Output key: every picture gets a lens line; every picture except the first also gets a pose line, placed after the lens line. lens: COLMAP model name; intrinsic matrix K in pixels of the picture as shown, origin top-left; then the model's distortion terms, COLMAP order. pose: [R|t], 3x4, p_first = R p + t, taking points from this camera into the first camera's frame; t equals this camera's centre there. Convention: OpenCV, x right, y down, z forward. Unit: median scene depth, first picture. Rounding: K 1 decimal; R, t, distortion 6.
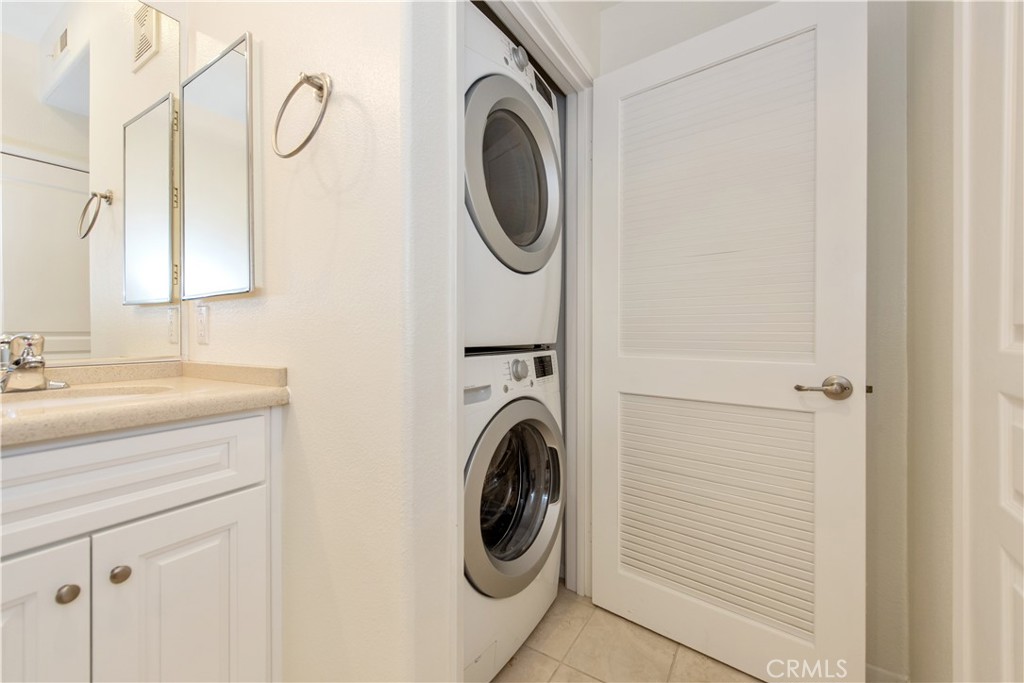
lens RADIAL K [[394.4, 0, 512.0], [0, 394.4, 341.5], [0, 0, 1]] dist [0.001144, 0.000076]
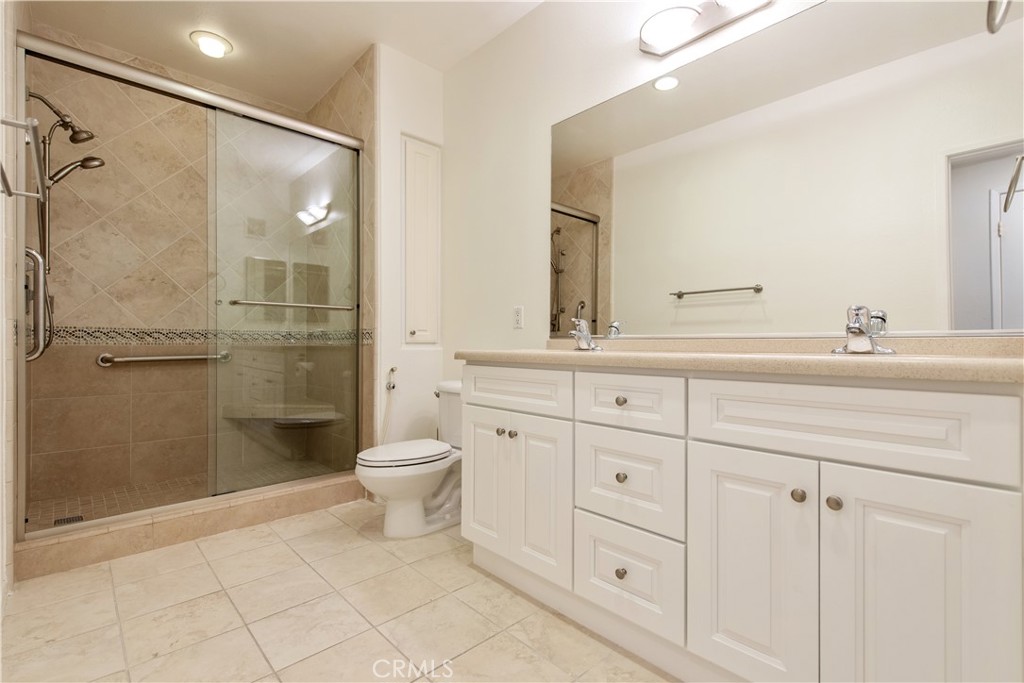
lens RADIAL K [[456.0, 0, 512.0], [0, 456.0, 341.5], [0, 0, 1]] dist [0.001031, 0.000134]
pose [[-0.222347, 0.006848, -0.974944, 0.480342], [-0.003800, 0.999962, 0.007890, 0.105897], [0.974960, 0.005459, -0.222312, 0.353652]]
